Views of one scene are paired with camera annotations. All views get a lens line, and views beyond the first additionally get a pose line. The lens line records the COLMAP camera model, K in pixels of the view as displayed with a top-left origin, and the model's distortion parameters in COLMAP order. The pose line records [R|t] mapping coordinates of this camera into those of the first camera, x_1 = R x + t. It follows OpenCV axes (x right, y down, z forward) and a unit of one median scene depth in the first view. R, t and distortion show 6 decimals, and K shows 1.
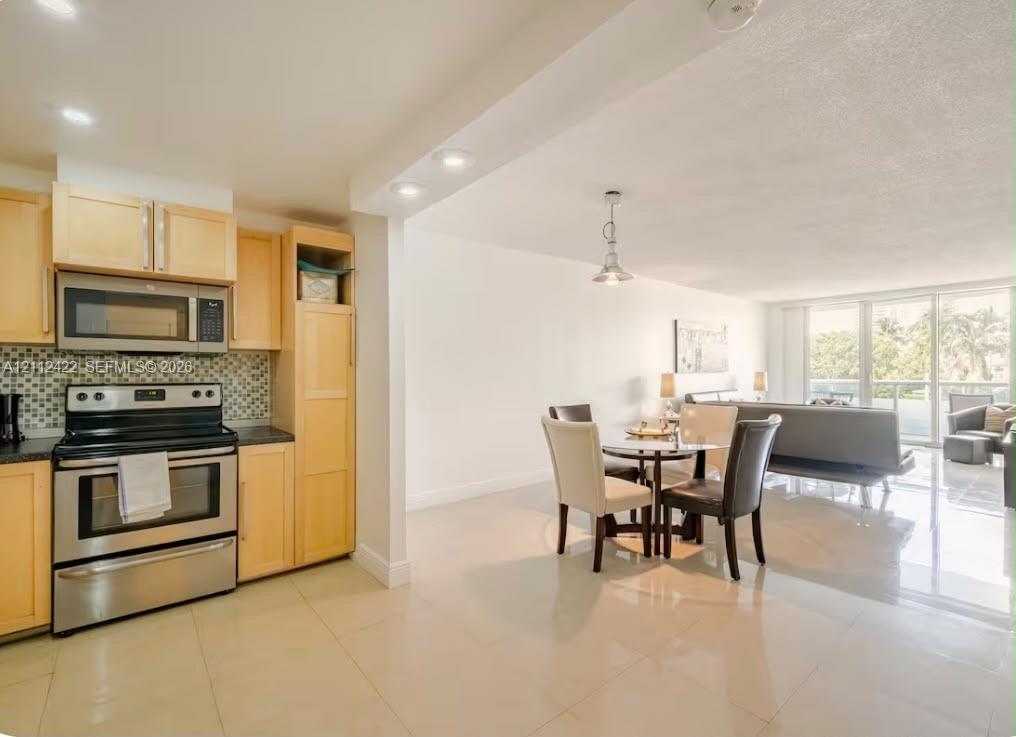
lens RADIAL K [[471.8, 0, 508.0], [0, 471.8, 373.1], [0, 0, 1]] dist [-0.000741, 0.000035]
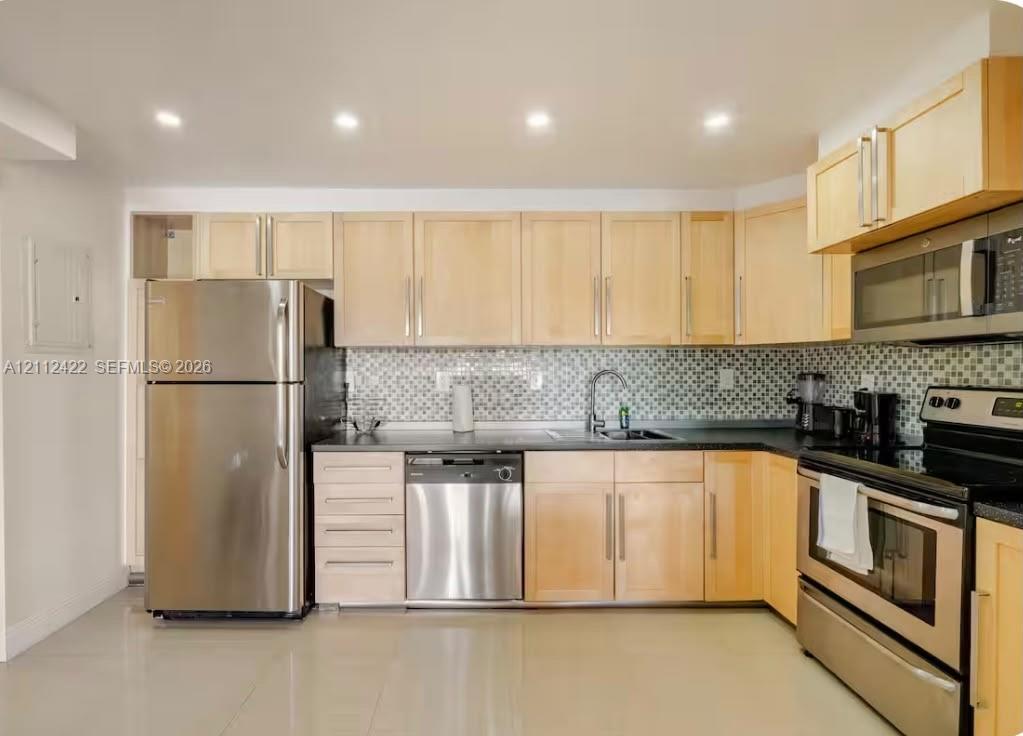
lens RADIAL K [[481.6, 0, 480.7], [0, 481.6, 372.1], [0, 0, 1]] dist [-0.000034, -0.000133]
pose [[-0.634478, 0.004171, -0.772930, 0.161764], [-0.000238, 0.999984, 0.005591, -0.002430], [0.772941, 0.003732, -0.634467, 0.877575]]
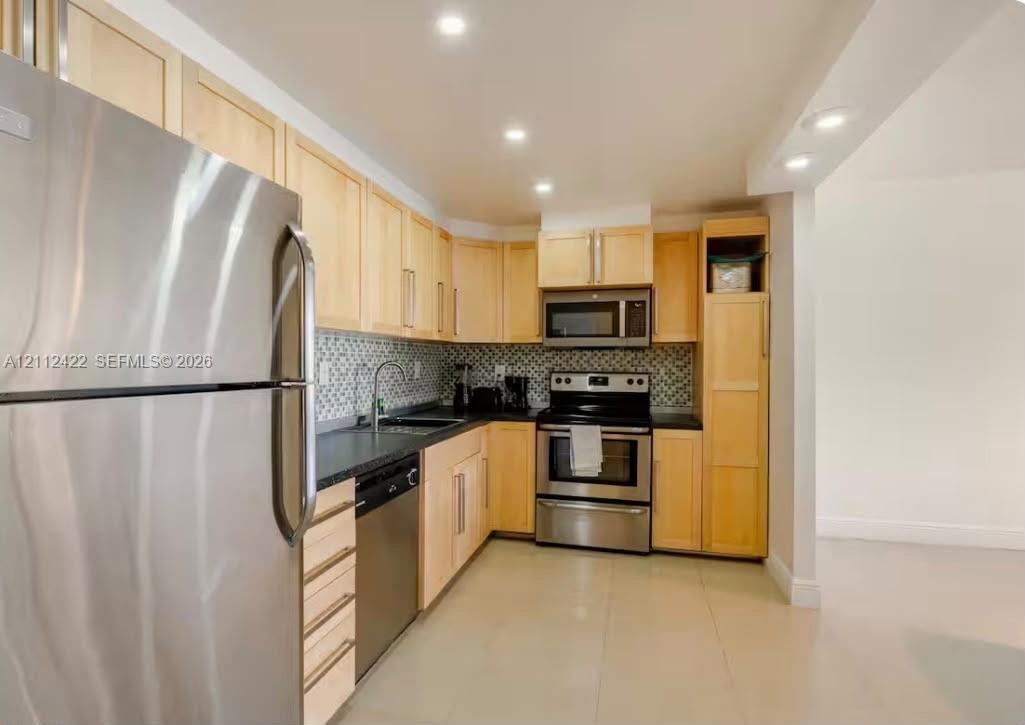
lens RADIAL K [[532.2, 0, 487.1], [0, 532.2, 362.6], [0, 0, 1]] dist [0.000847, 0.000015]
pose [[0.570567, 0.003287, -0.821244, 0.240590], [-0.006763, 0.999977, -0.000697, 0.000615], [0.821223, 0.005951, 0.570576, -0.055752]]
